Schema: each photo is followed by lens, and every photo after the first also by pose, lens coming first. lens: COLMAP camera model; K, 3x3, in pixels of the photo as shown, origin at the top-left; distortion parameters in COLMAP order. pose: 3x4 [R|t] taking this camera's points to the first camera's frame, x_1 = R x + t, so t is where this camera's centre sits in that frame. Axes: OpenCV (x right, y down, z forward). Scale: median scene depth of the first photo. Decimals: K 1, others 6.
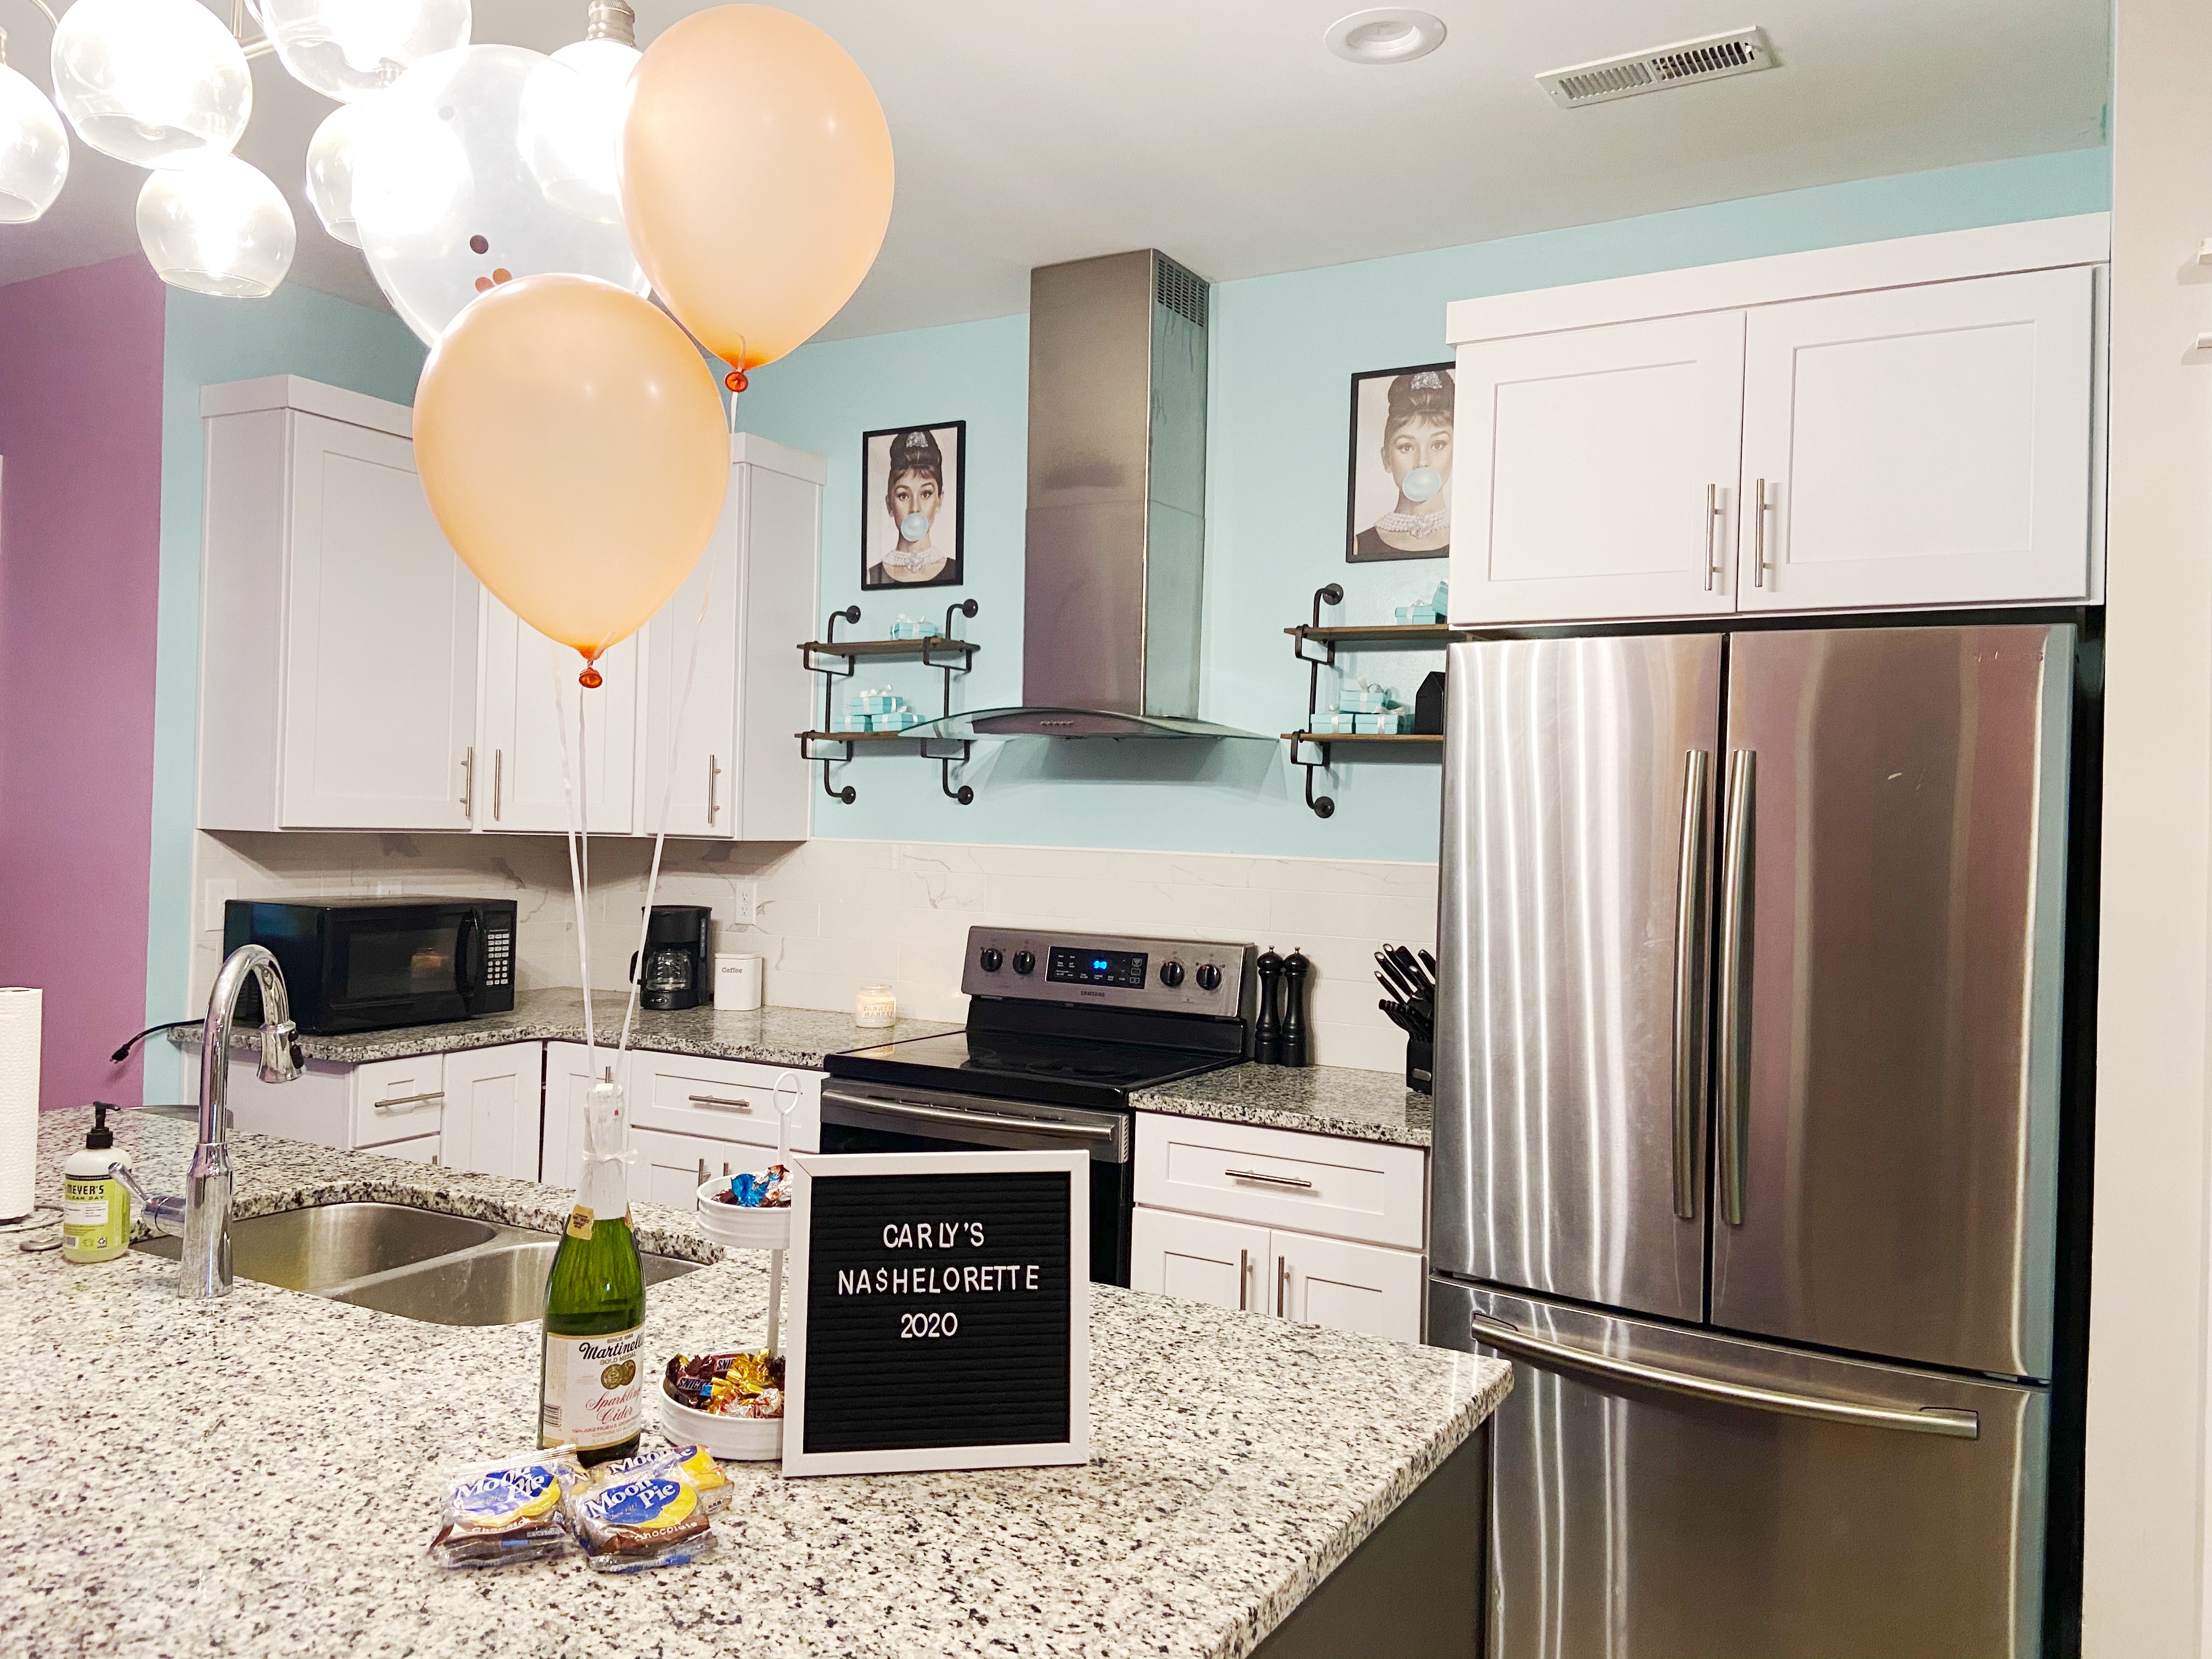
lens RADIAL K [[1661.9, 0, 1106.0], [0, 1661.9, 829.5], [0, 0, 1]] dist [0.067427, 0.000229]
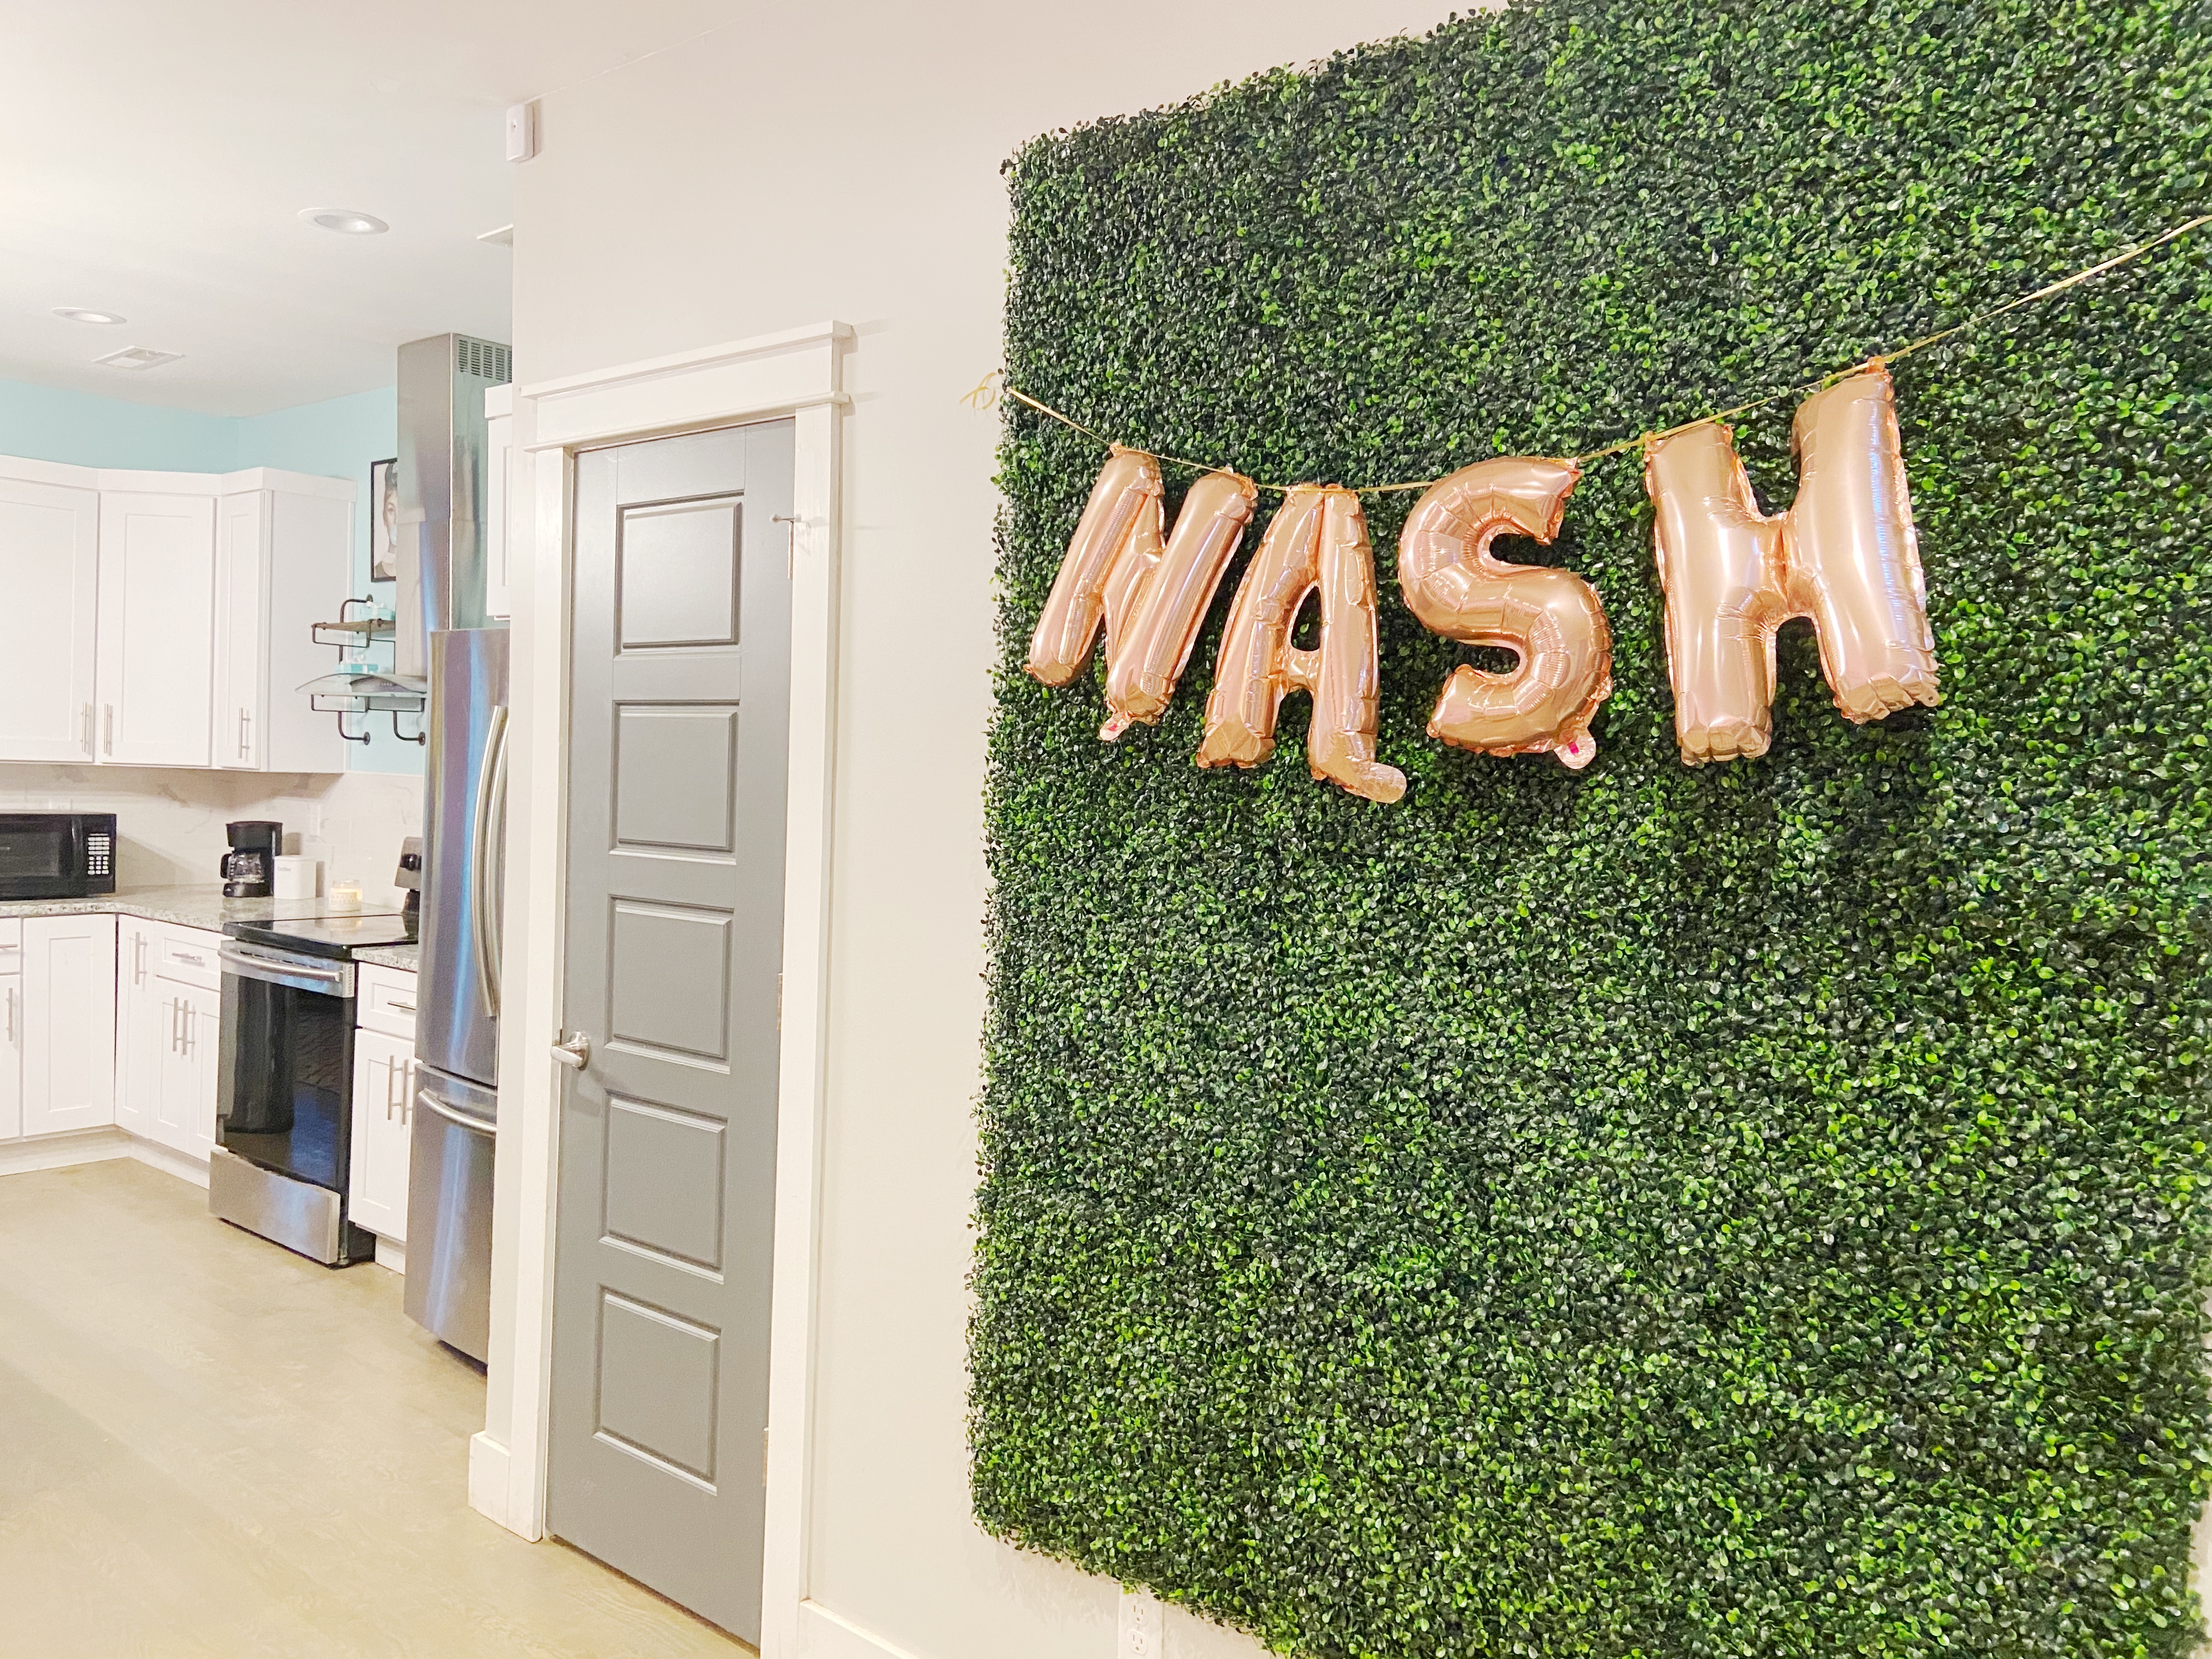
lens RADIAL K [[1704.8, 0, 1106.0], [0, 1704.8, 829.5], [0, 0, 1]] dist [-0.001614, -0.001060]
pose [[0.982225, 0.010414, -0.187416, 0.688029], [-0.004984, 0.999555, 0.029418, 0.009196], [0.187639, -0.027961, 0.981840, -0.220562]]
